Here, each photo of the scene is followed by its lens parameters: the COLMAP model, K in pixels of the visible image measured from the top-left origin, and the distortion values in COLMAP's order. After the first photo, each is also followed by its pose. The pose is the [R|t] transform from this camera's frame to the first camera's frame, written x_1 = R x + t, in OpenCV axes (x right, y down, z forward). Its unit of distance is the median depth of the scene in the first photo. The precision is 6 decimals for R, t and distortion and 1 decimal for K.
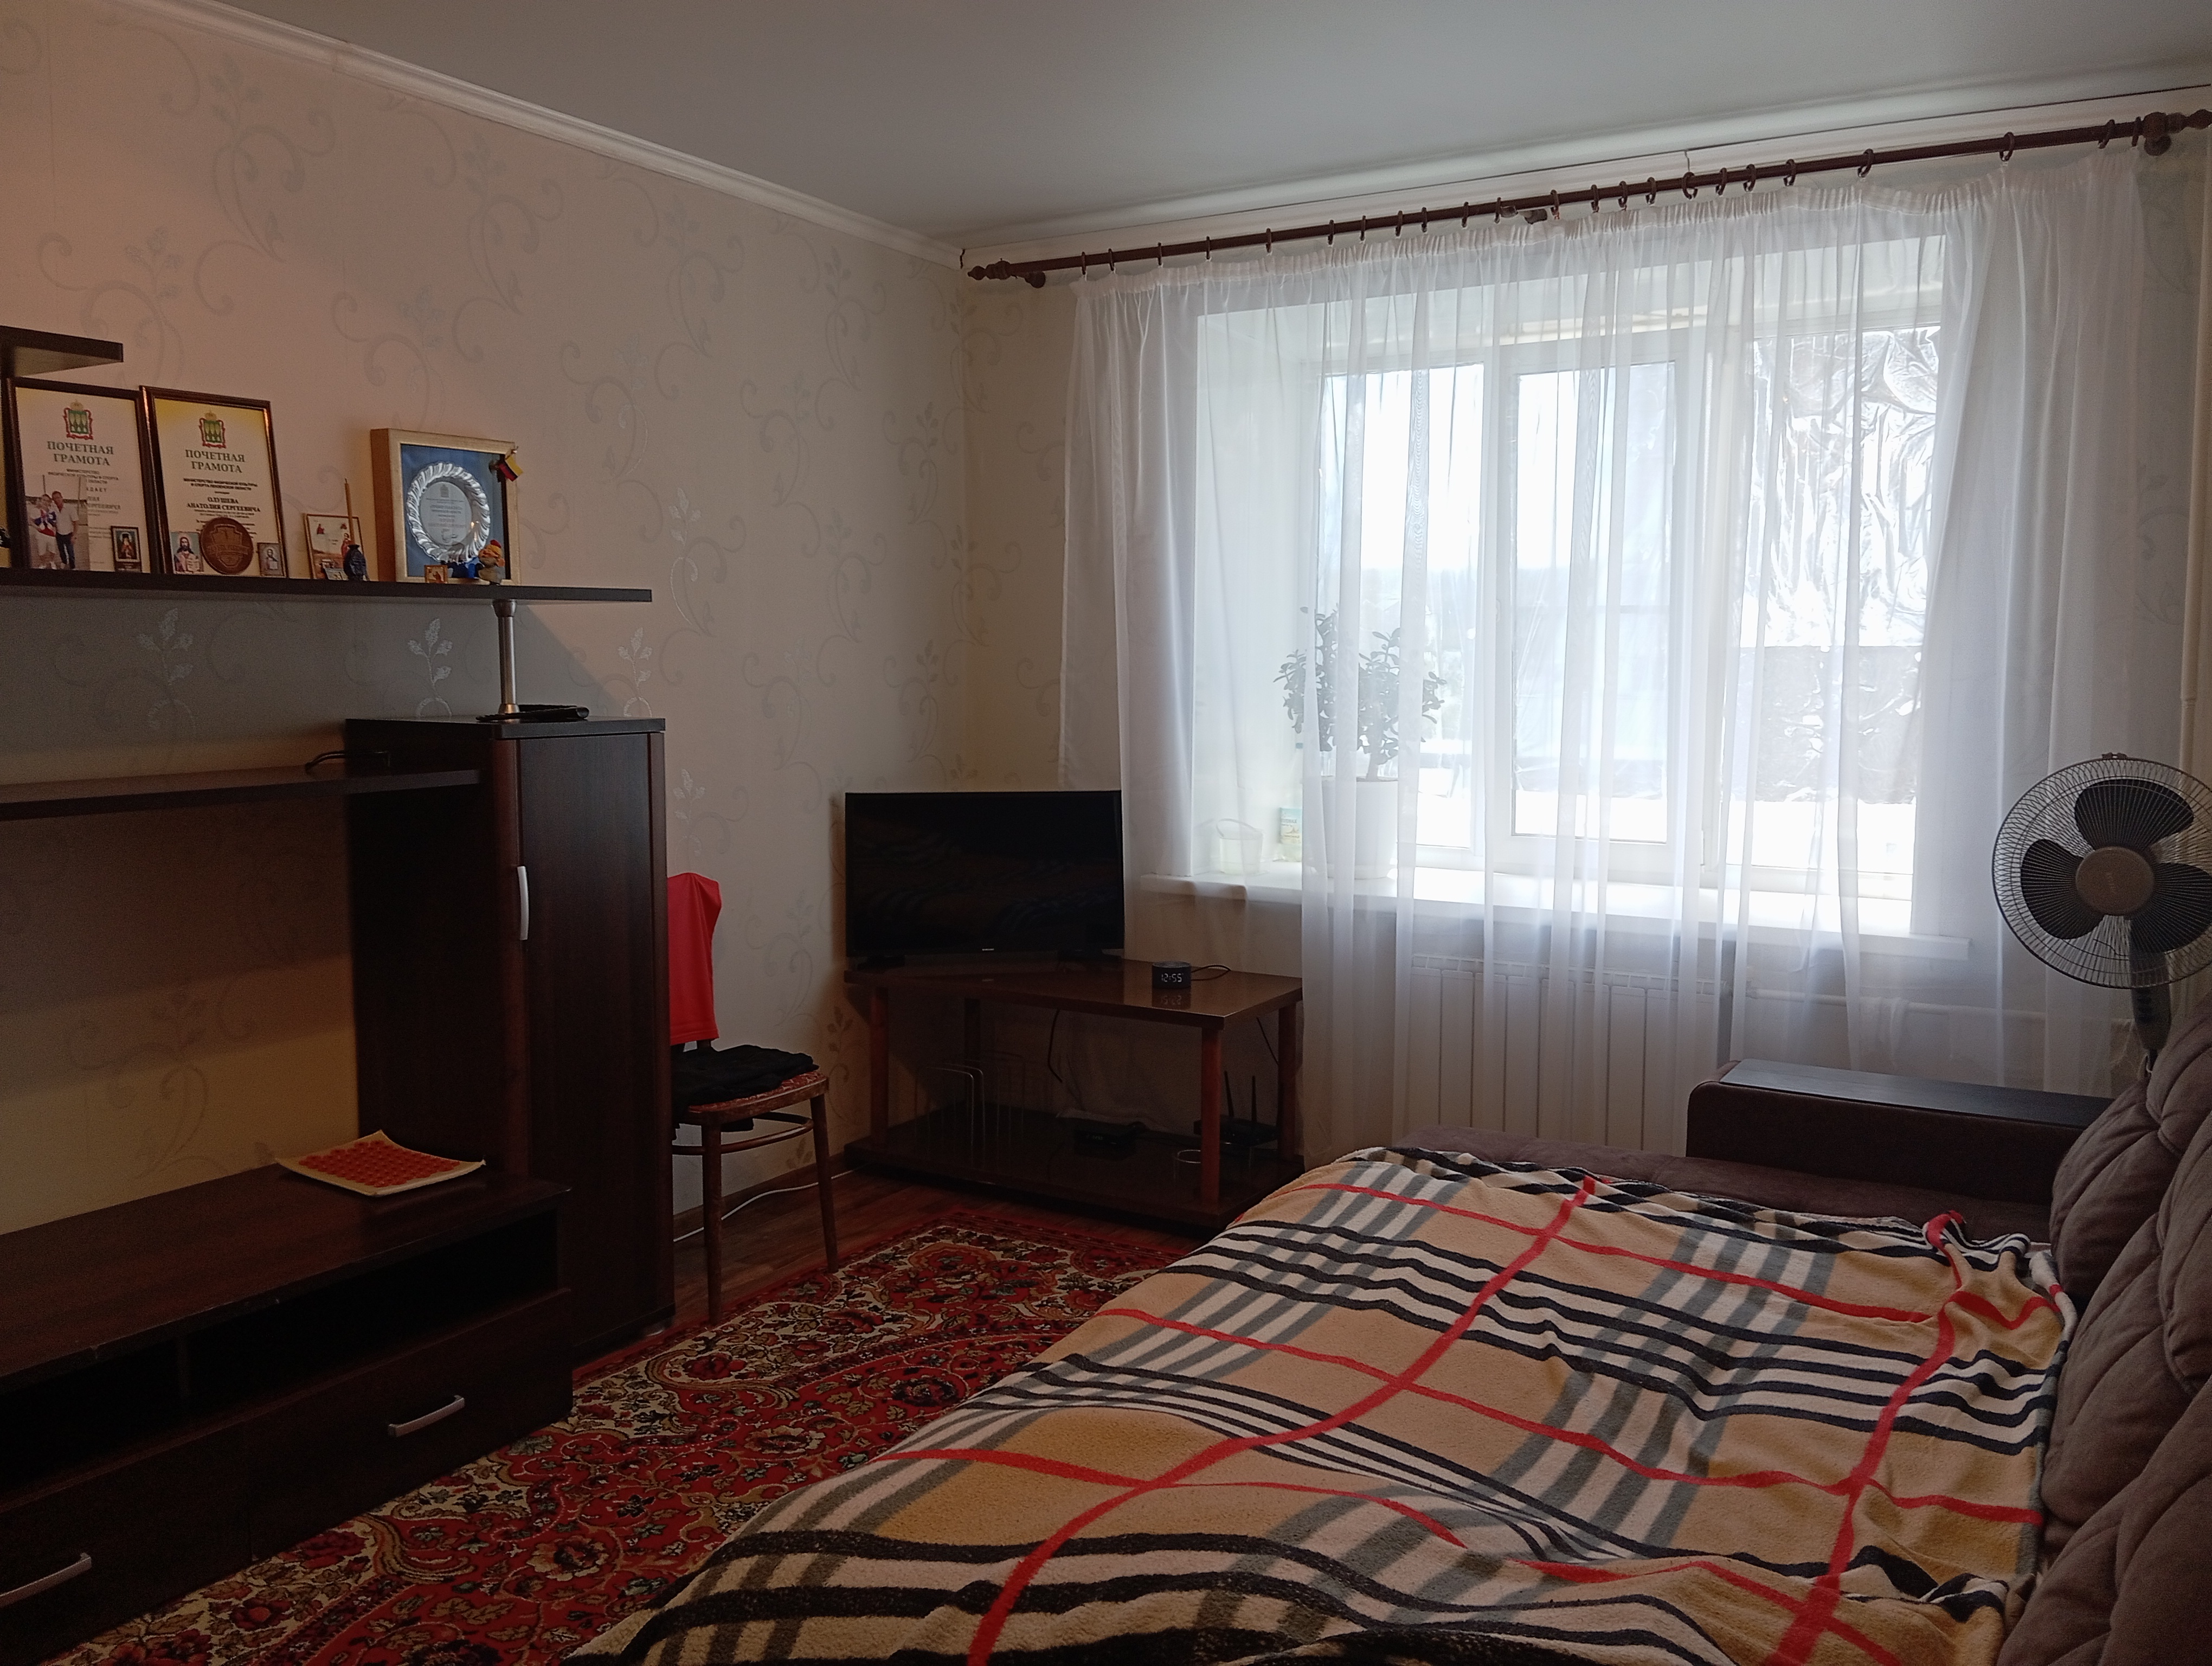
lens RADIAL K [[1804.6, 0, 1112.5], [0, 1804.6, 885.2], [0, 0, 1]] dist [0.068686, -0.138084]
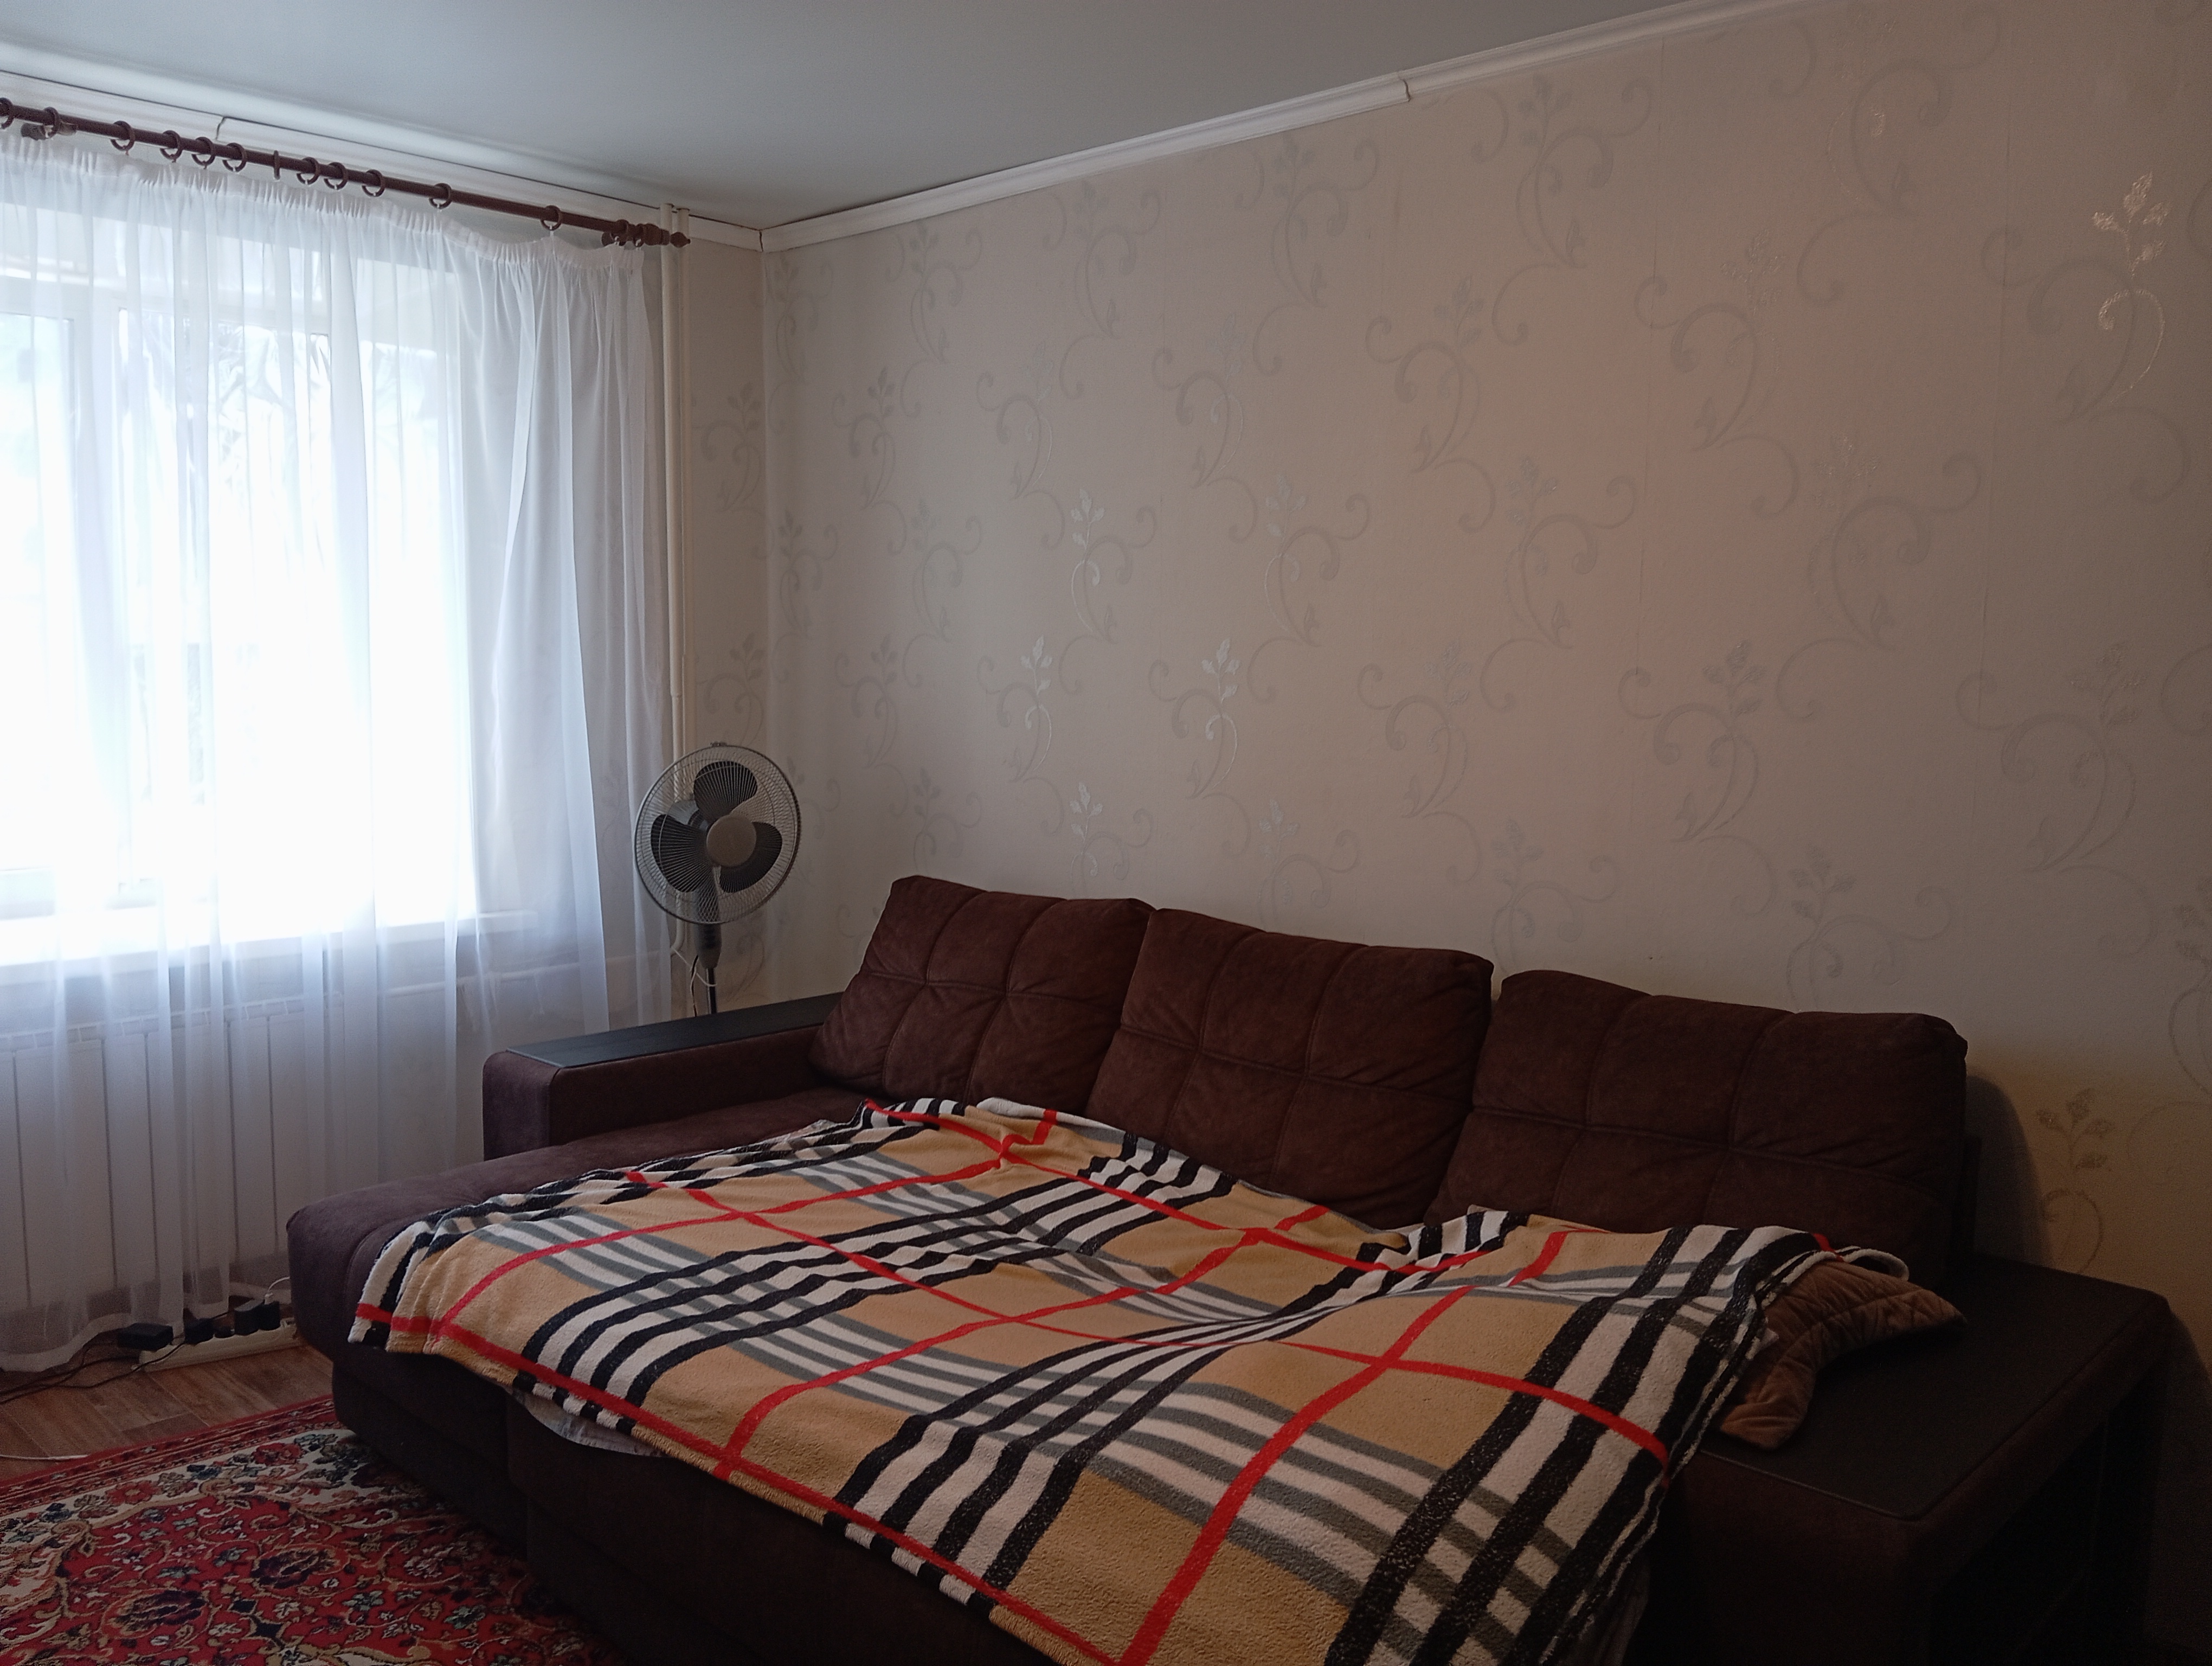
lens RADIAL K [[1804.6, 0, 1103.0], [0, 1804.6, 861.0], [0, 0, 1]] dist [0.068686, -0.138084]
pose [[0.206934, -0.116637, 0.971377, -0.736223], [0.103304, 0.989923, 0.096857, -0.096987], [-0.972886, 0.080304, 0.216898, 0.539847]]
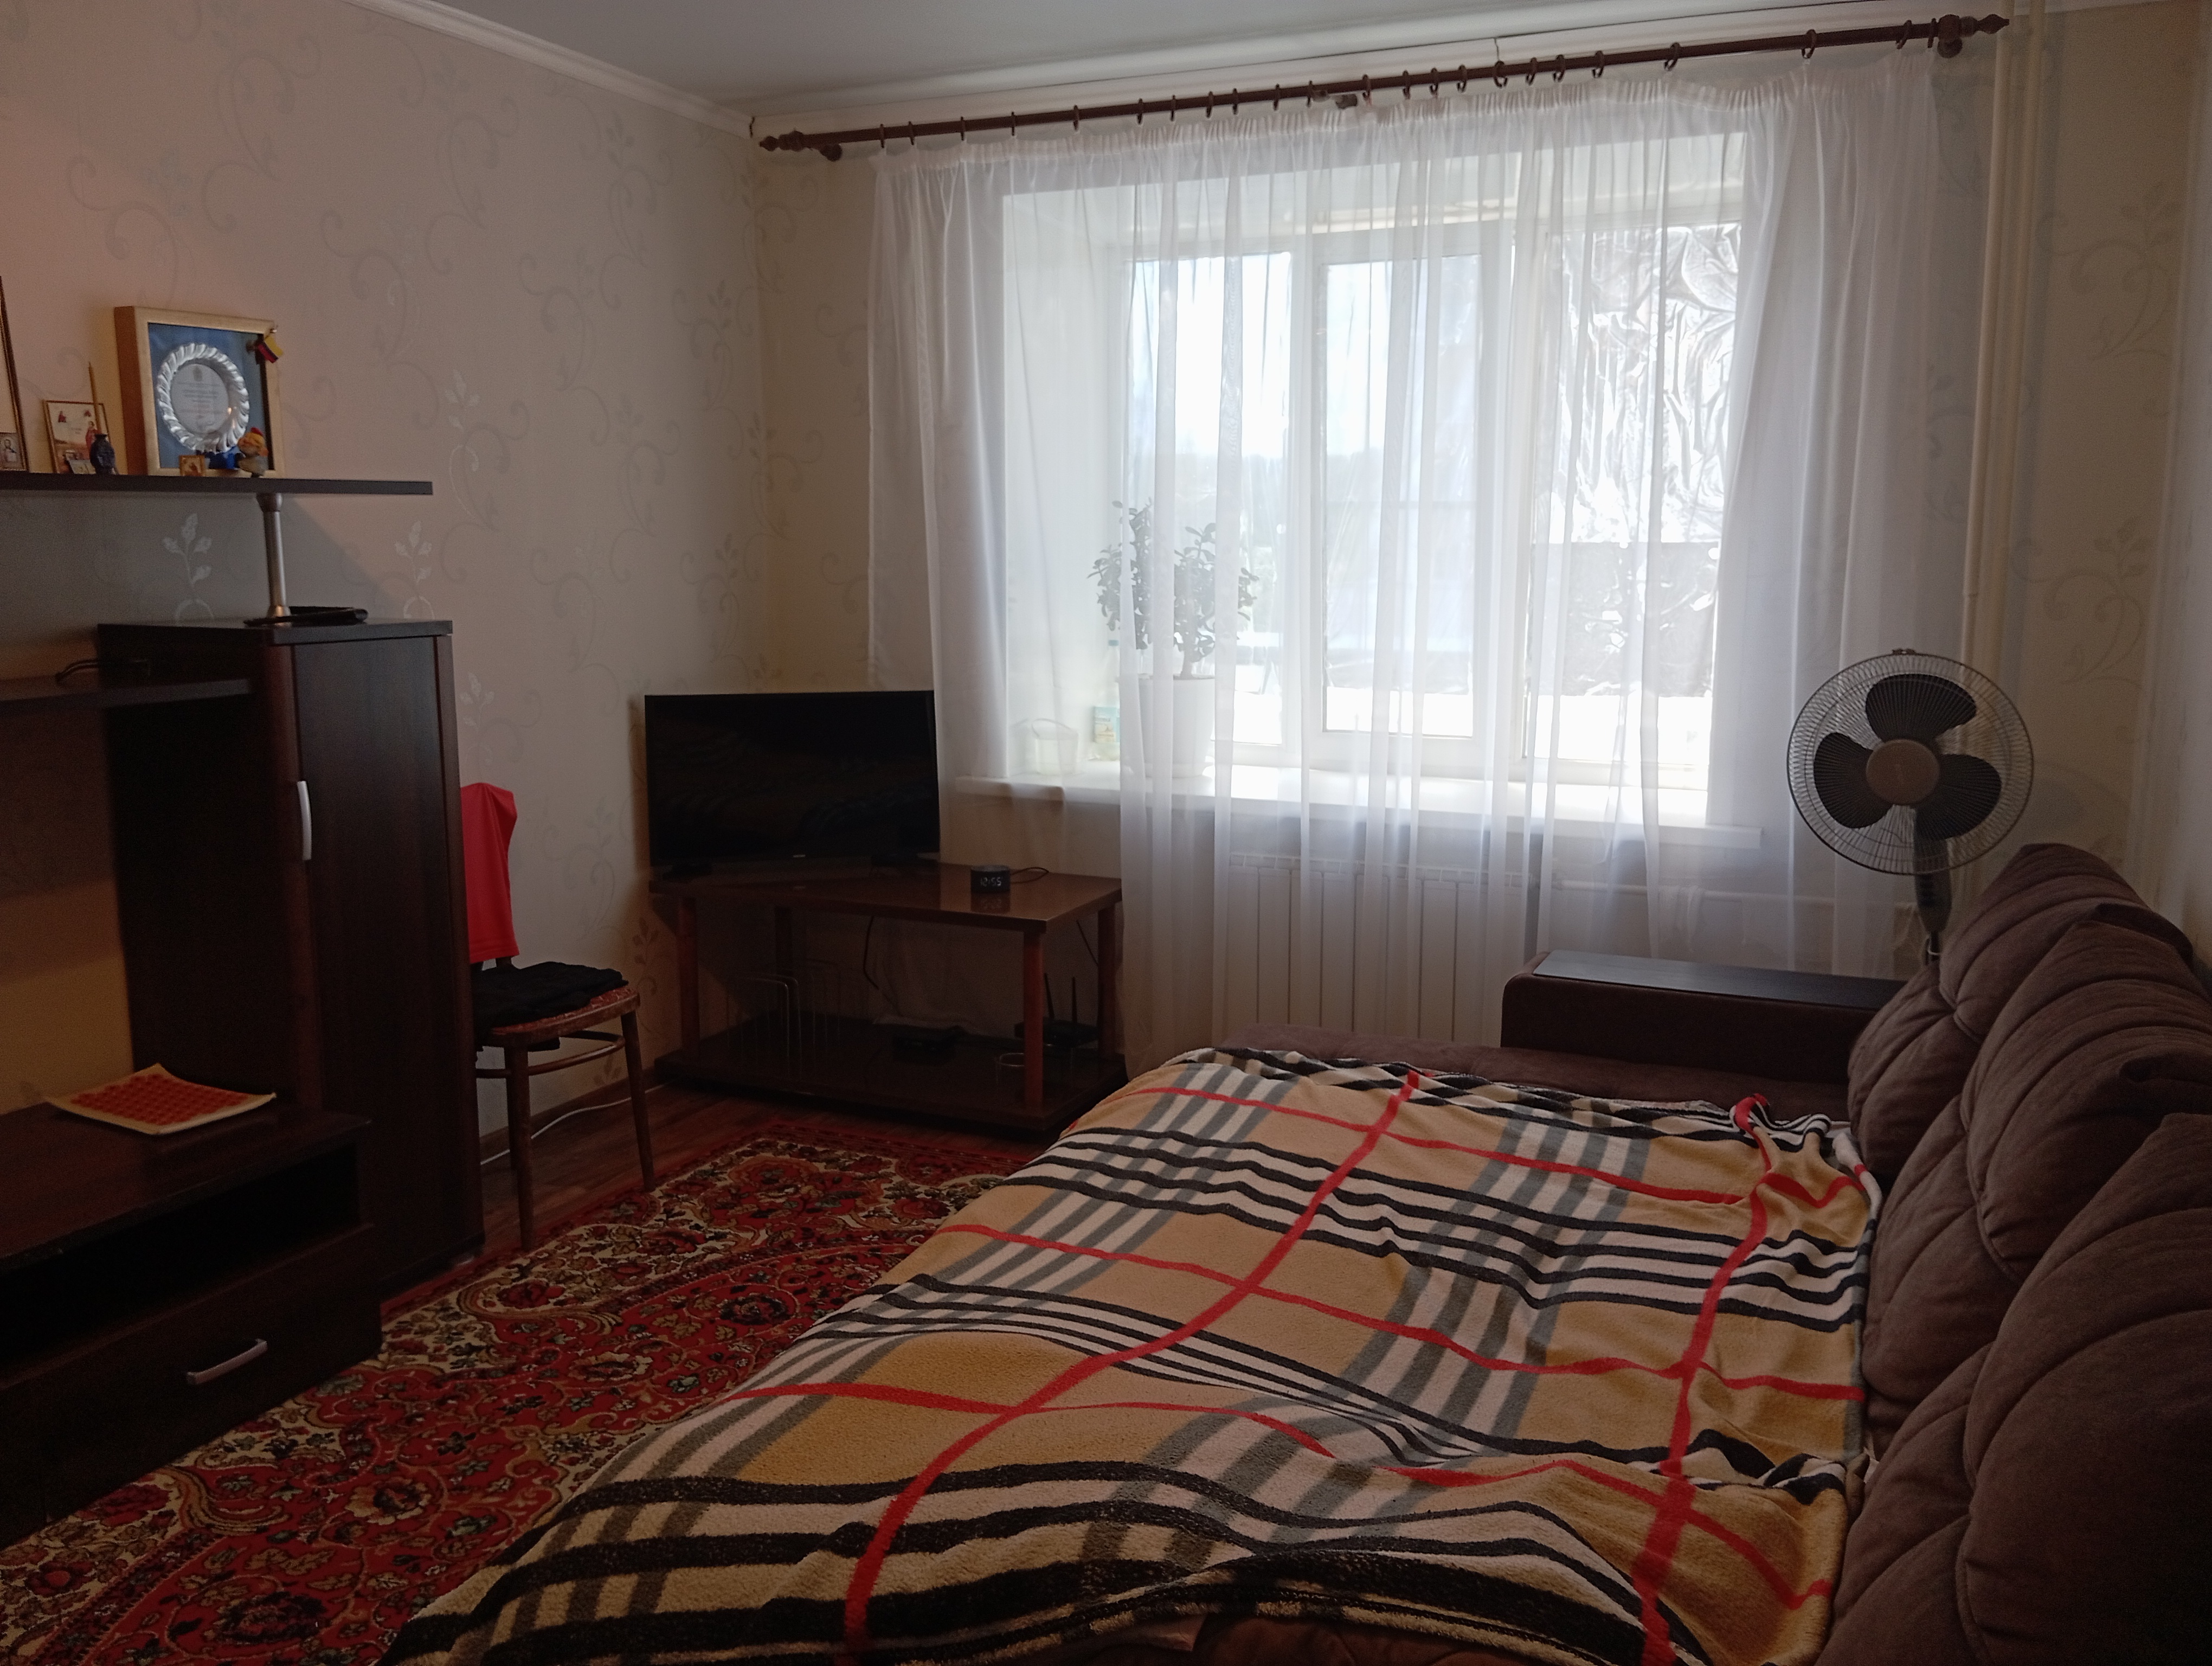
lens RADIAL K [[1804.6, 0, 1116.2], [0, 1804.6, 888.6], [0, 0, 1]] dist [0.068686, -0.138084]
pose [[0.993045, -0.021906, 0.115676, -0.020327], [0.014603, 0.997868, 0.063610, -0.009882], [-0.116822, -0.061479, 0.991248, 0.018156]]
